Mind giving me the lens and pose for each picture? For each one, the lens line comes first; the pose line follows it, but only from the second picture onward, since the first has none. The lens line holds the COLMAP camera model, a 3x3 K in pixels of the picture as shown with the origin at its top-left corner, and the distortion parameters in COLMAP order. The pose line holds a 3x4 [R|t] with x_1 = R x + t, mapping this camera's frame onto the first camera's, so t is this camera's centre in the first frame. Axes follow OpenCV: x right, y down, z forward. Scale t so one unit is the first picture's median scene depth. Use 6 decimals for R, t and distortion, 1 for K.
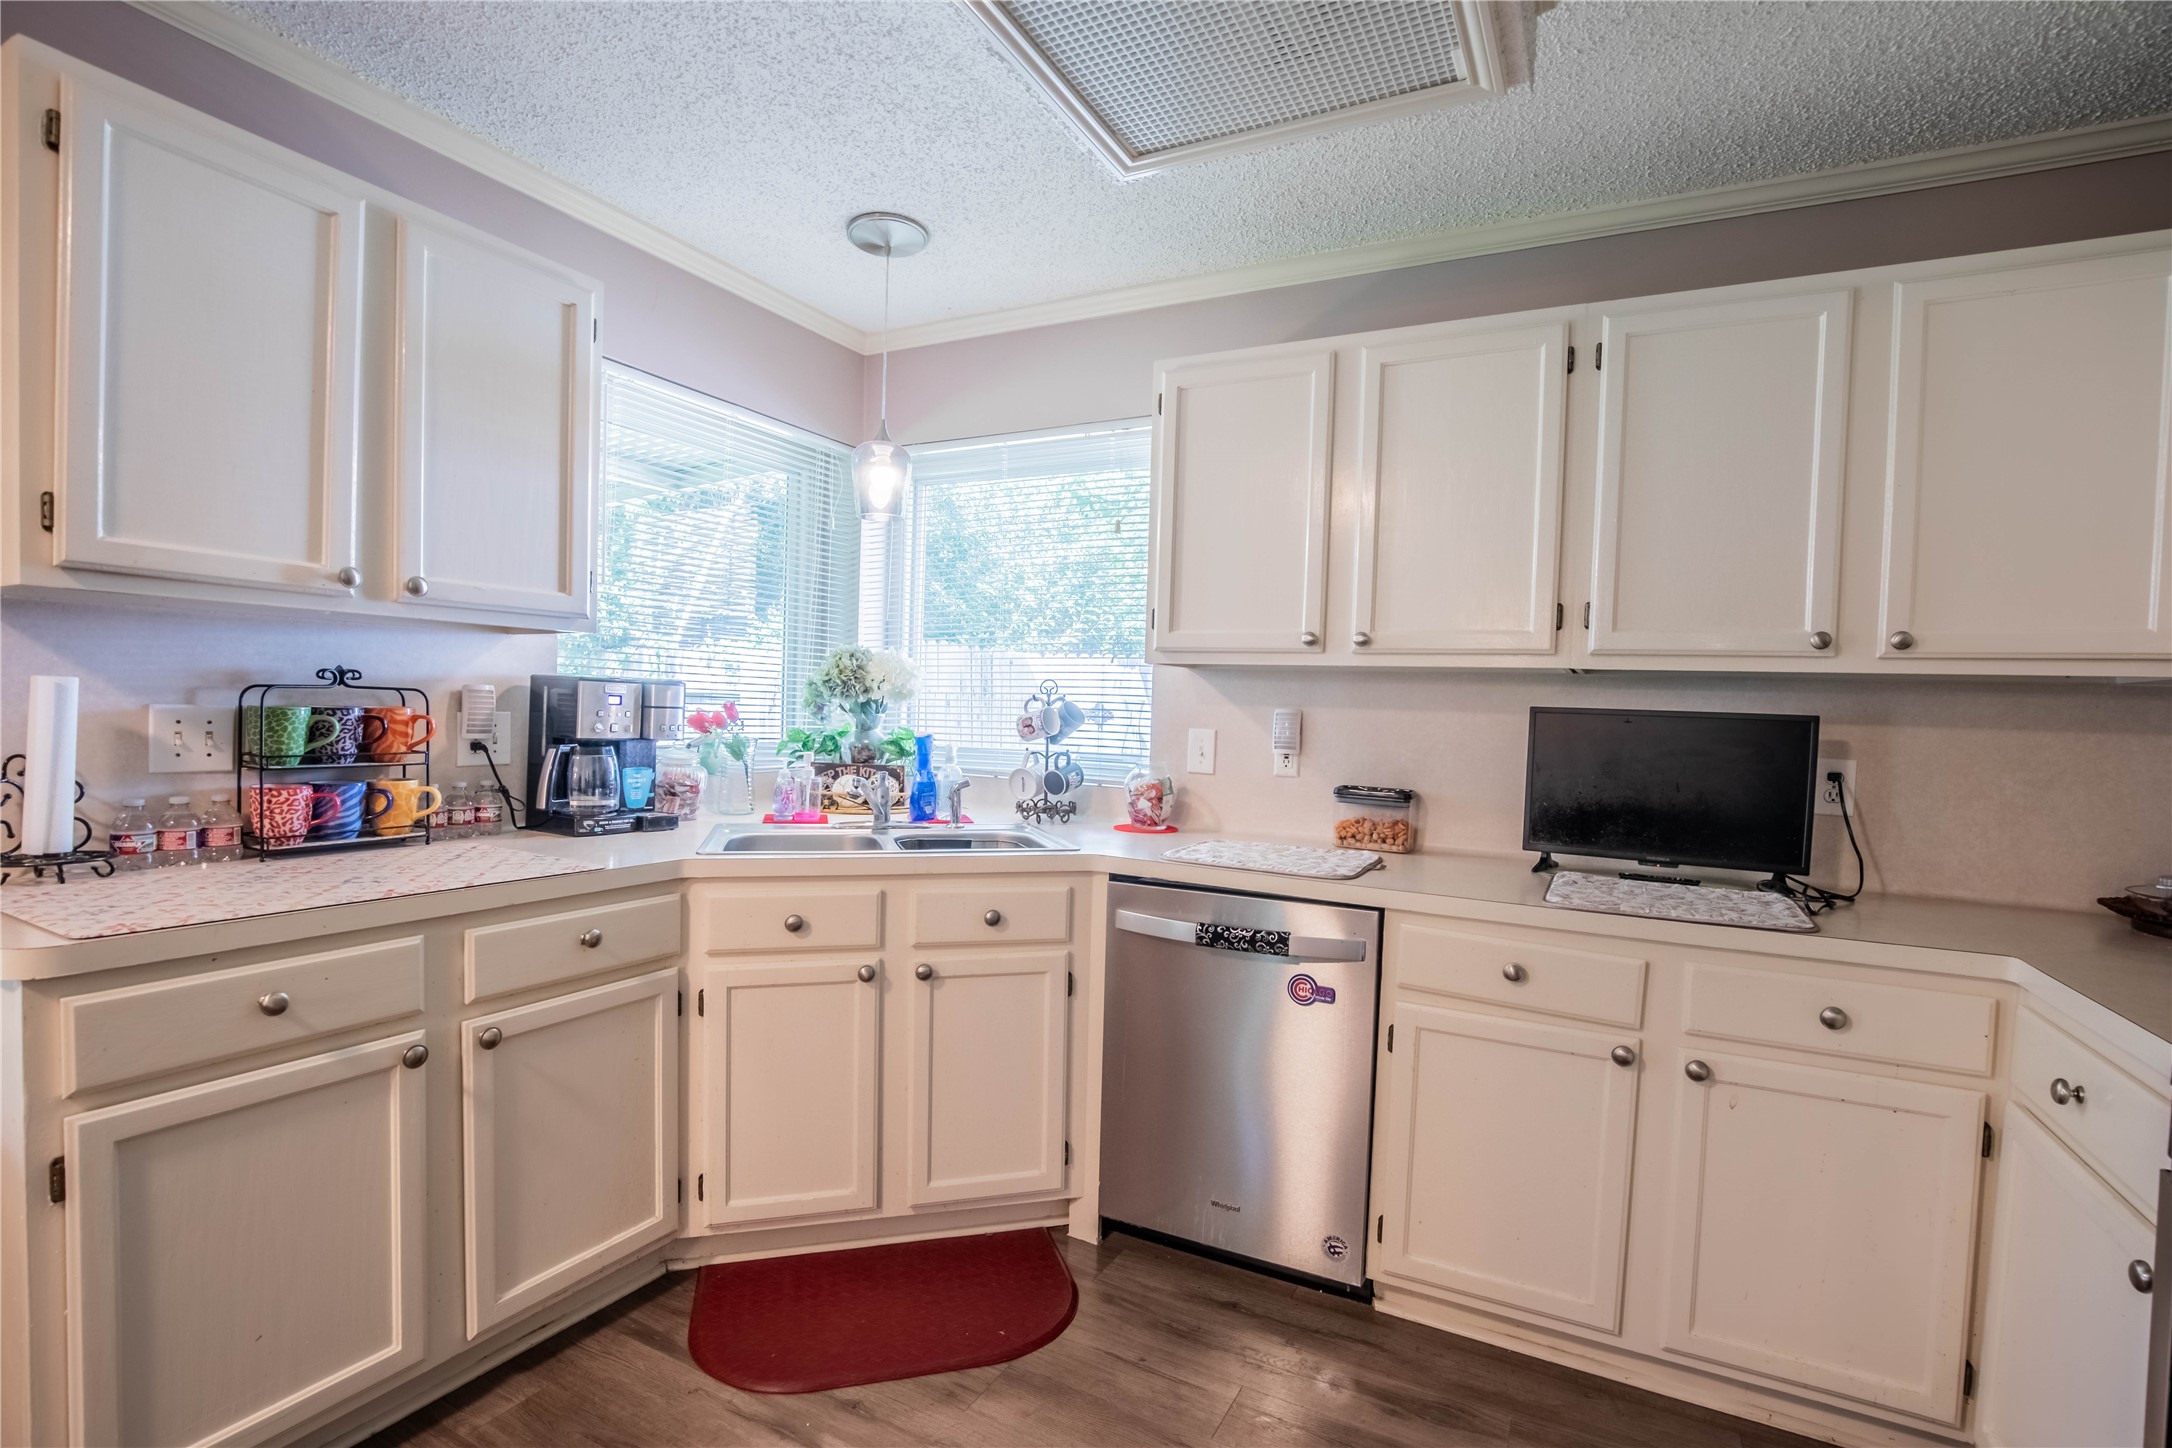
lens RADIAL K [[1006.9, 0, 1095.5], [0, 1006.9, 746.2], [0, 0, 1]] dist [-0.034136, 0.006563]
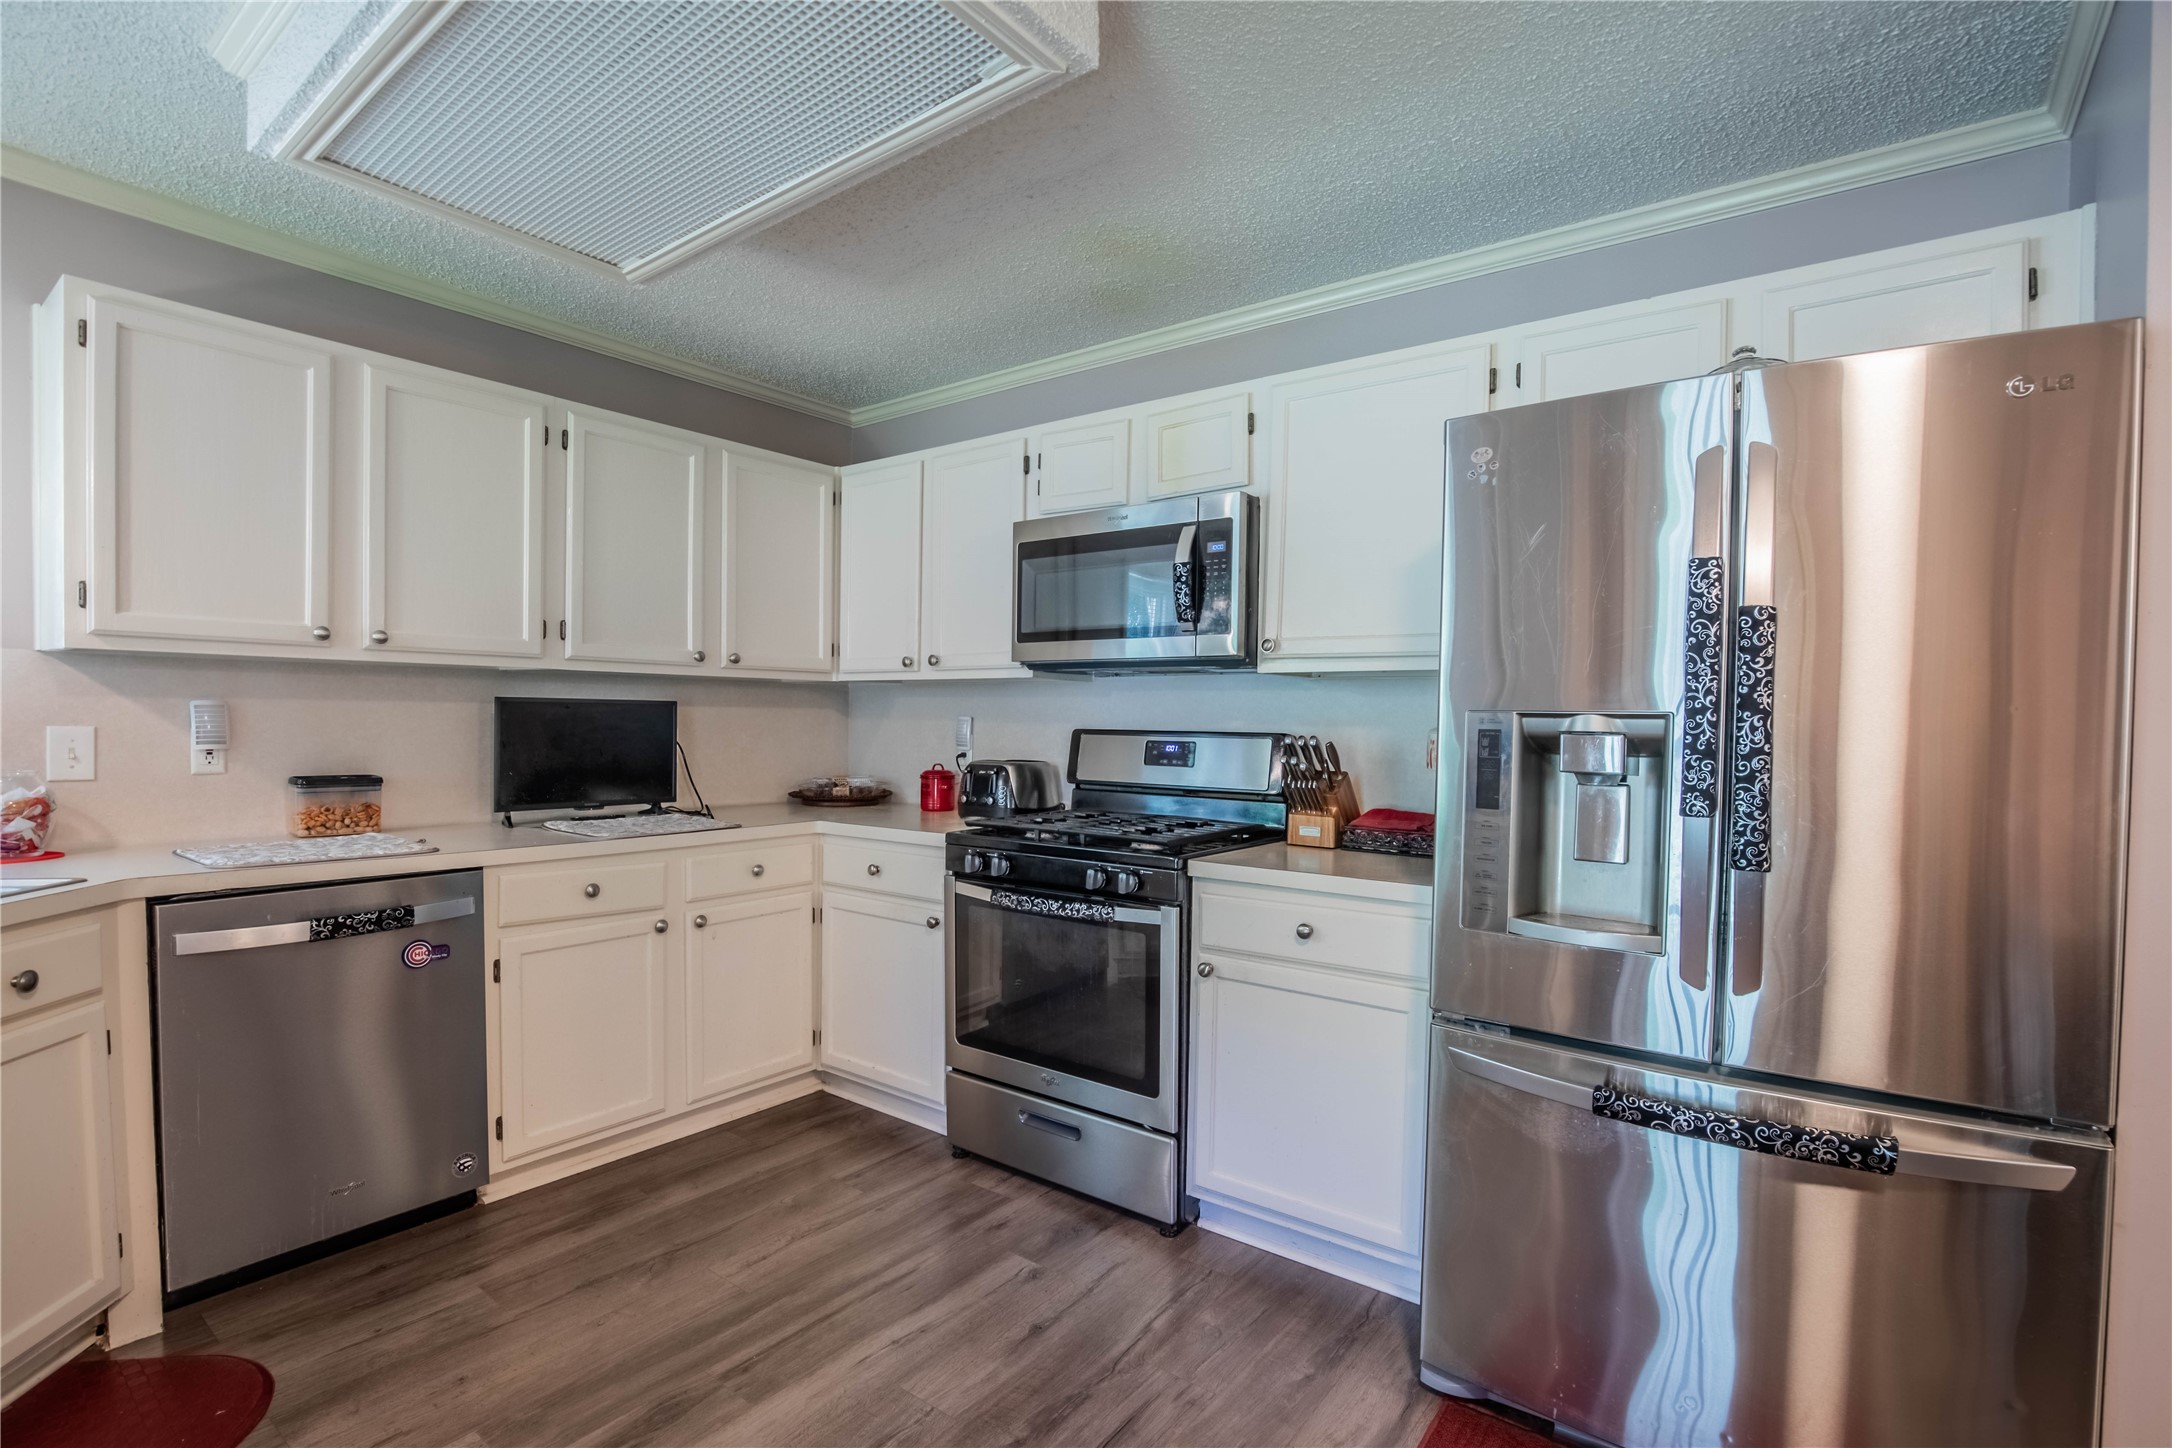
lens RADIAL K [[1006.9, 0, 1101.4], [0, 1006.9, 742.3], [0, 0, 1]] dist [-0.034136, 0.006563]
pose [[0.156586, -0.056212, 0.986063, -0.738420], [0.030028, 0.998189, 0.052134, -0.027331], [-0.987208, 0.021446, 0.157990, 0.067935]]
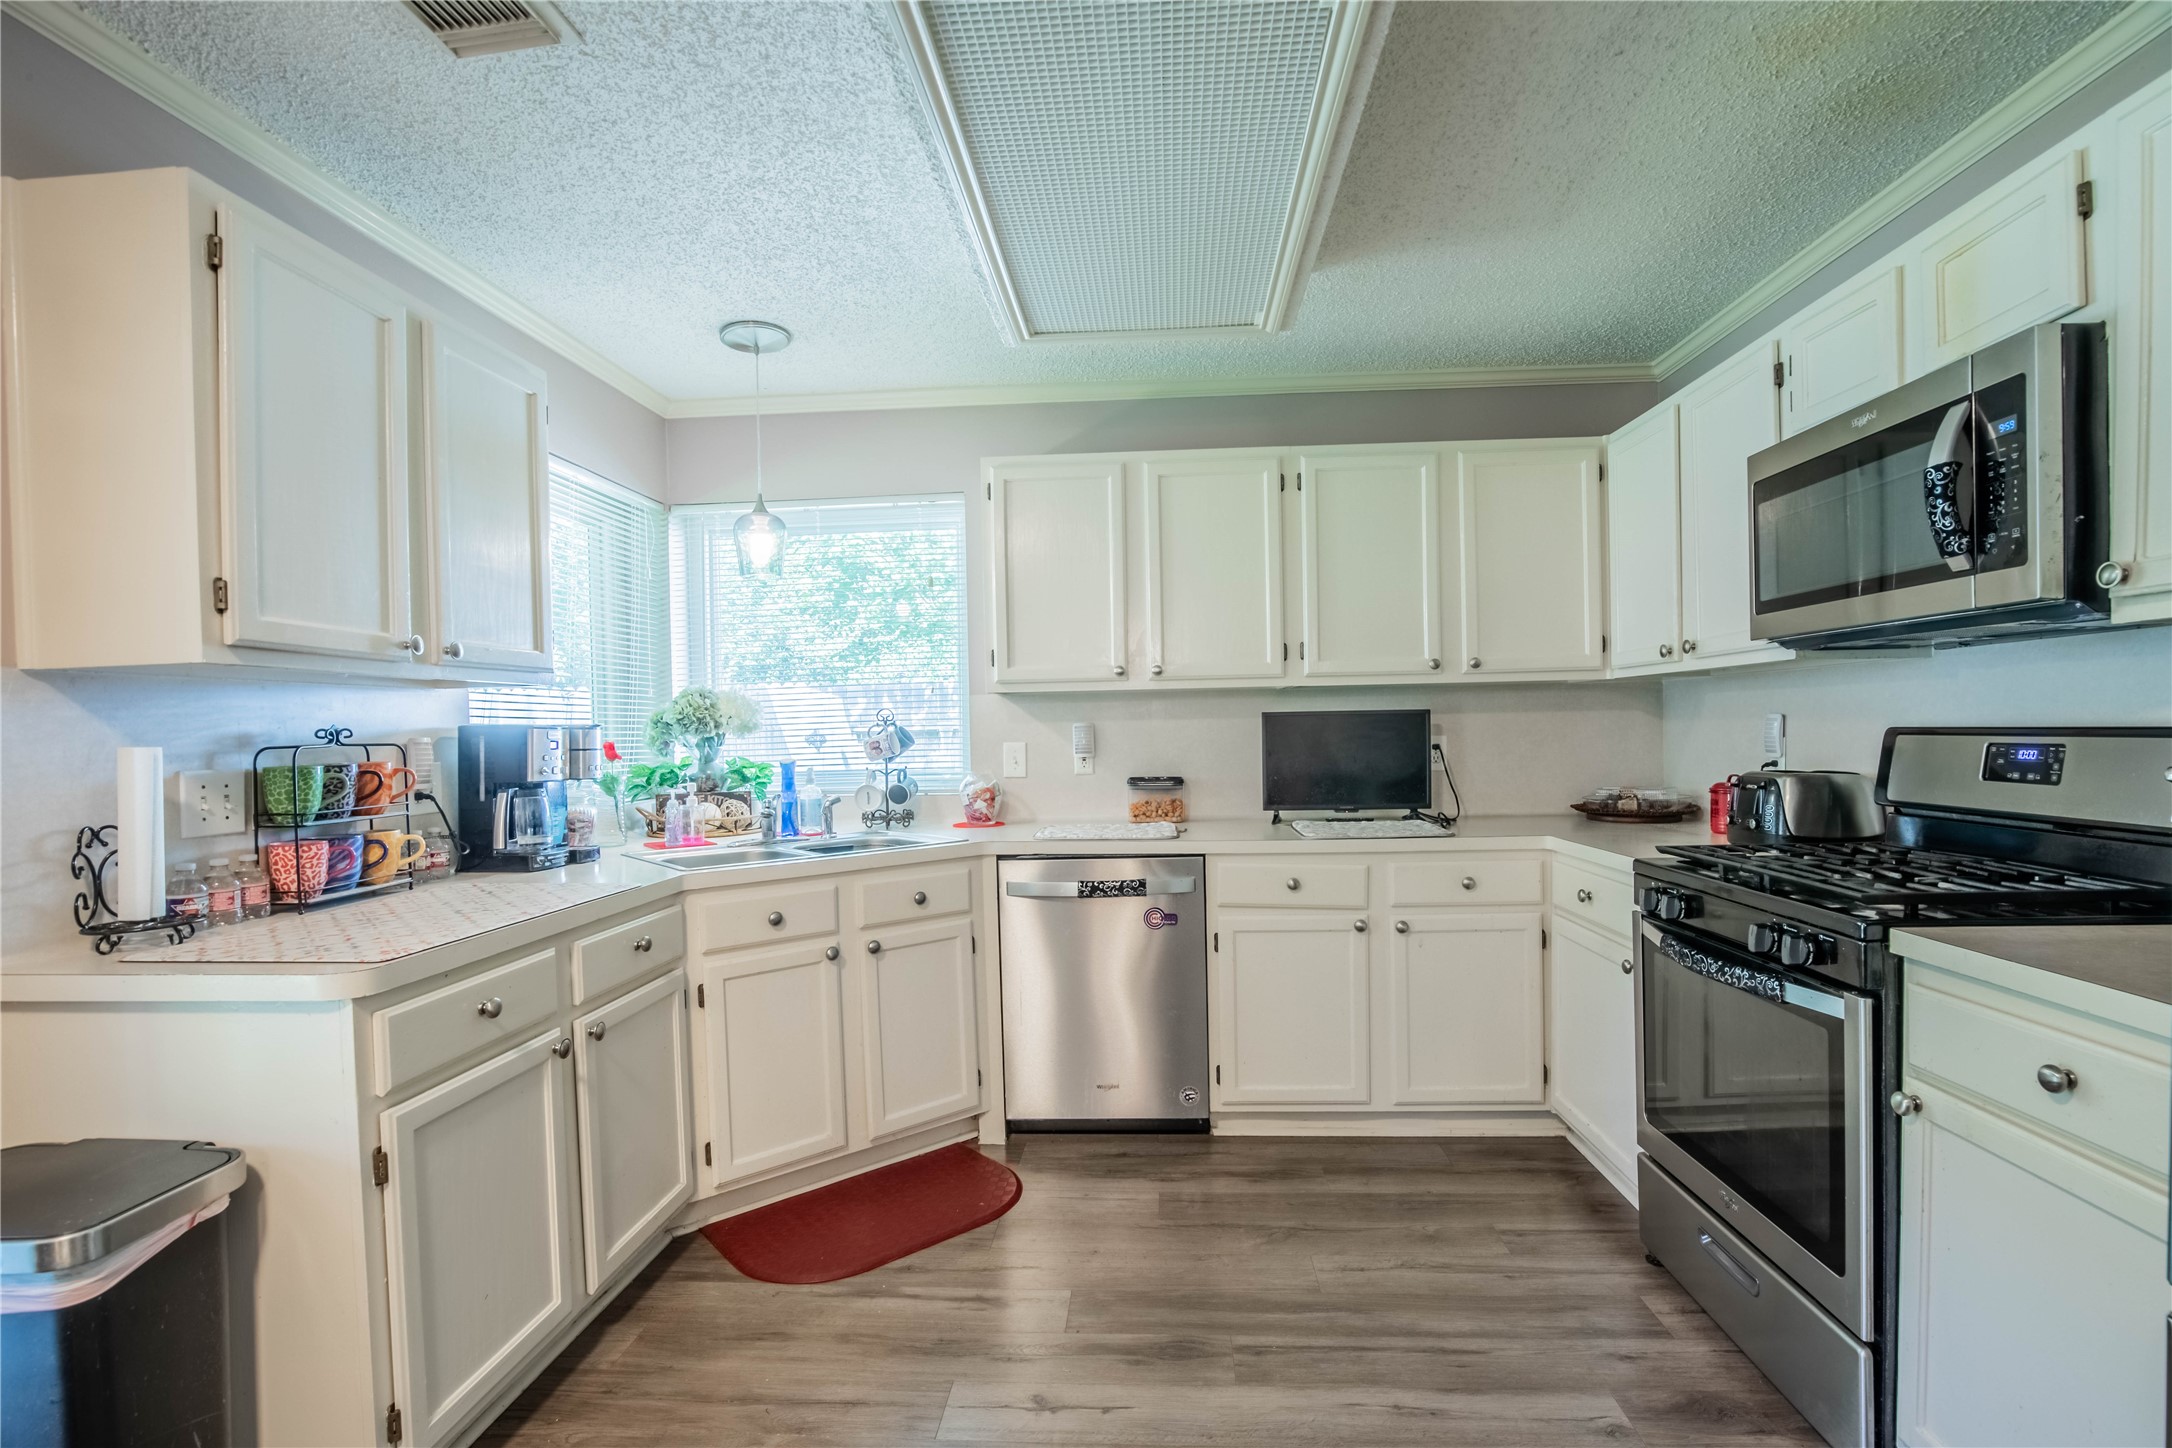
lens RADIAL K [[1006.9, 0, 1099.6], [0, 1006.9, 745.1], [0, 0, 1]] dist [-0.034136, 0.006563]
pose [[0.911637, -0.059526, 0.406664, -0.422167], [0.067015, 0.997743, -0.004184, -0.001548], [-0.405497, 0.031066, 0.913568, -0.271867]]
